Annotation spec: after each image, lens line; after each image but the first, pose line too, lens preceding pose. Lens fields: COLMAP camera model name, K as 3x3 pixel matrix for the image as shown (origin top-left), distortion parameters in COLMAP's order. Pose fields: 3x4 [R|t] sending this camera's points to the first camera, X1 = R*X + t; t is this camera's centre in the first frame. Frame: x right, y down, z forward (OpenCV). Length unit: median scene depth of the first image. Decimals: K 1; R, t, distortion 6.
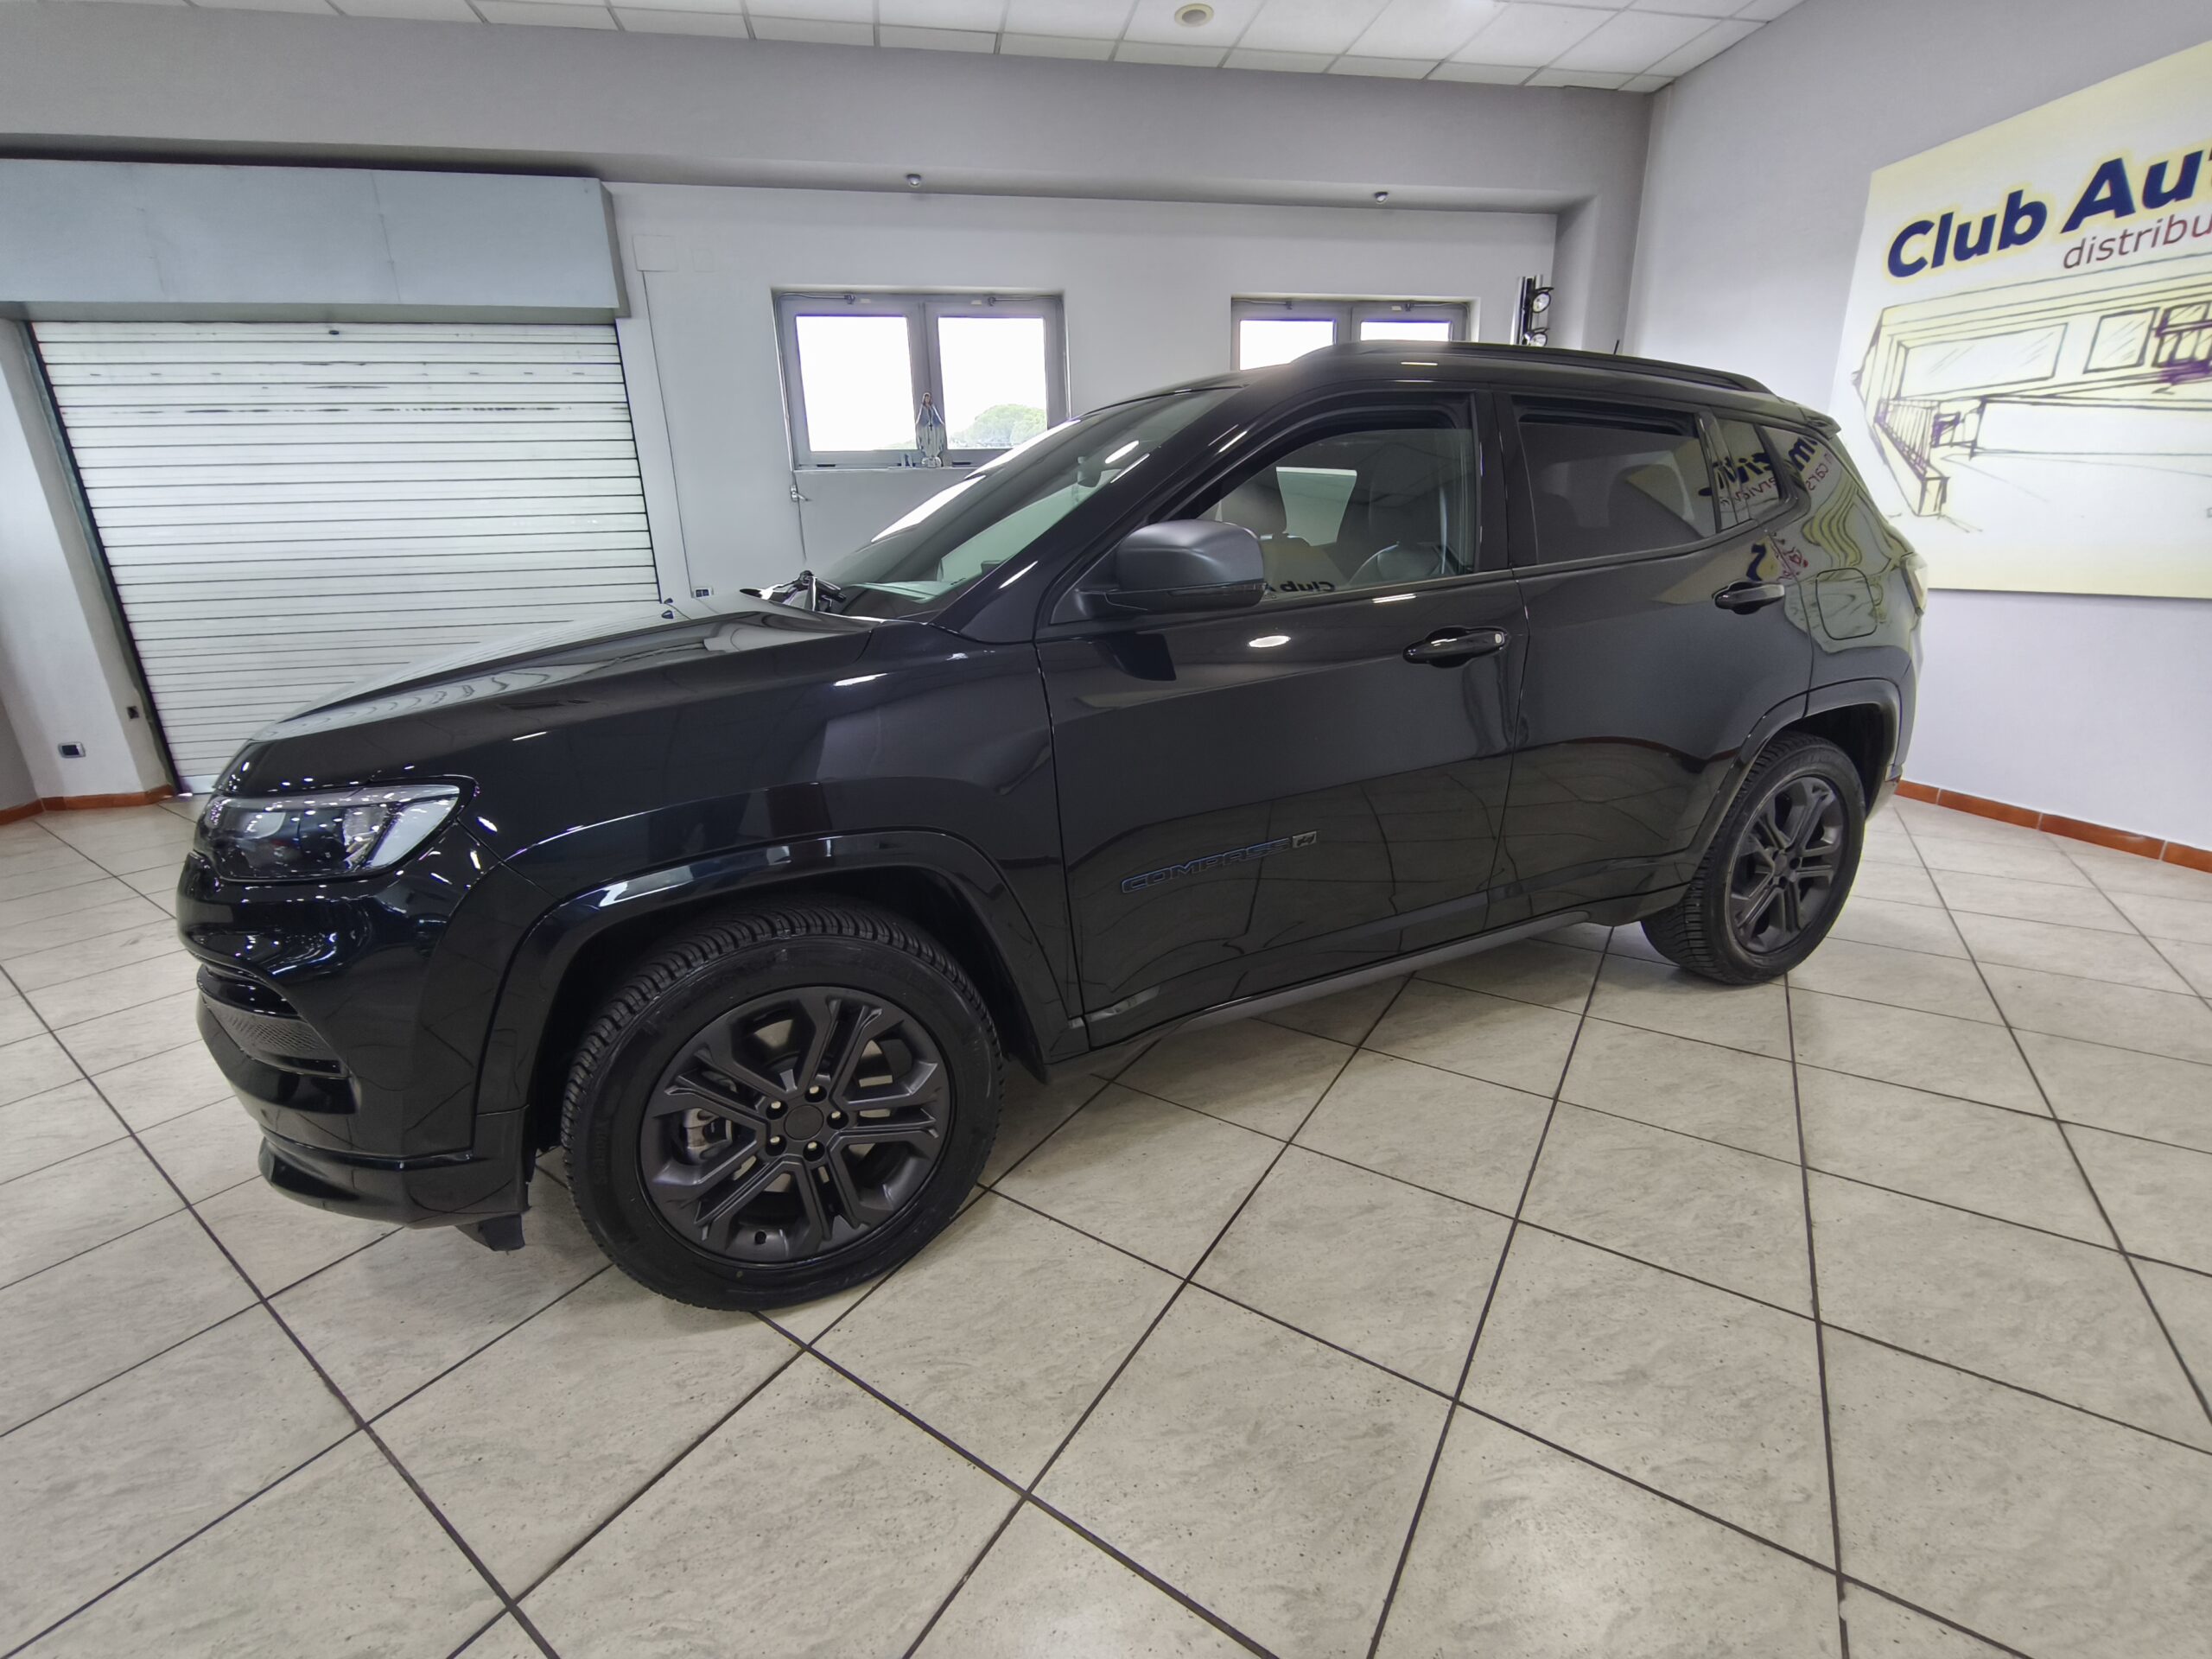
lens RADIAL K [[957.4, 0, 1115.4], [0, 957.4, 827.9], [0, 0, 1]] dist [-0.011771, 0.004422]
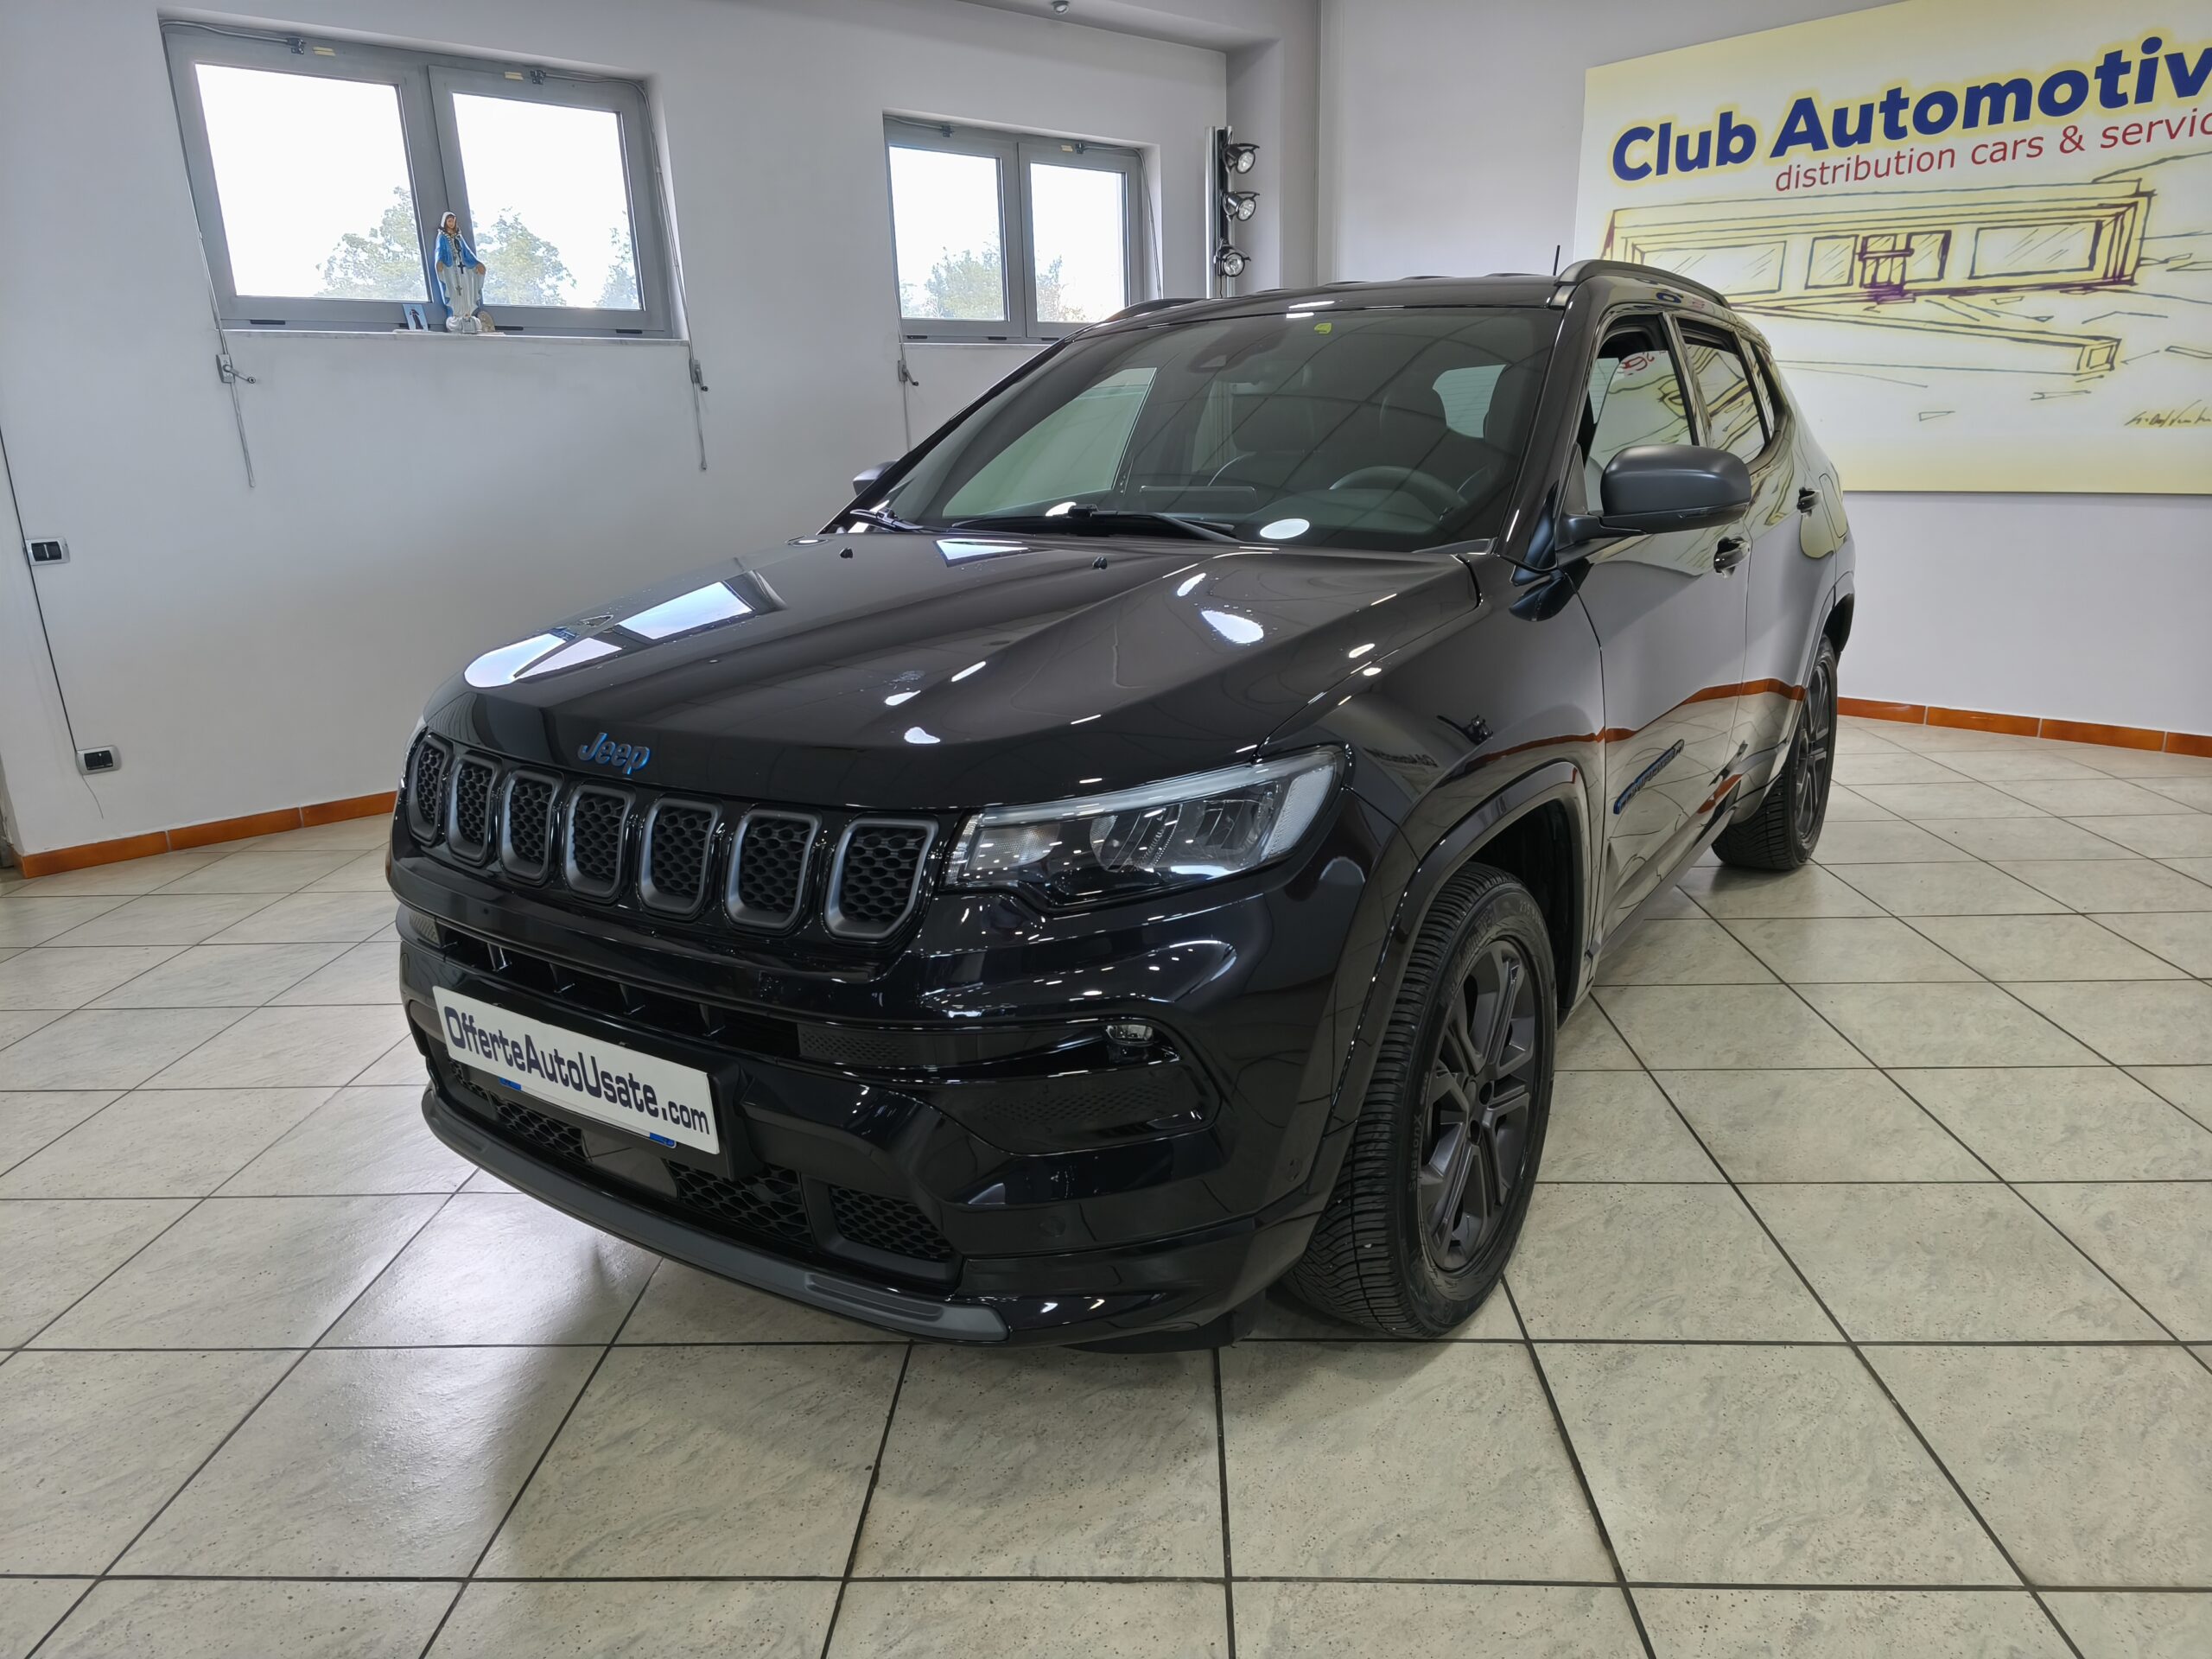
lens RADIAL K [[1465.9, 0, 1106.0], [0, 1465.9, 829.5], [0, 0, 1]] dist [0.010624, -0.002866]
pose [[0.855200, -0.133870, 0.500711, -0.557839], [0.153419, 0.988159, 0.002159, 0.004540], [-0.495071, 0.074972, 0.865612, -0.009403]]
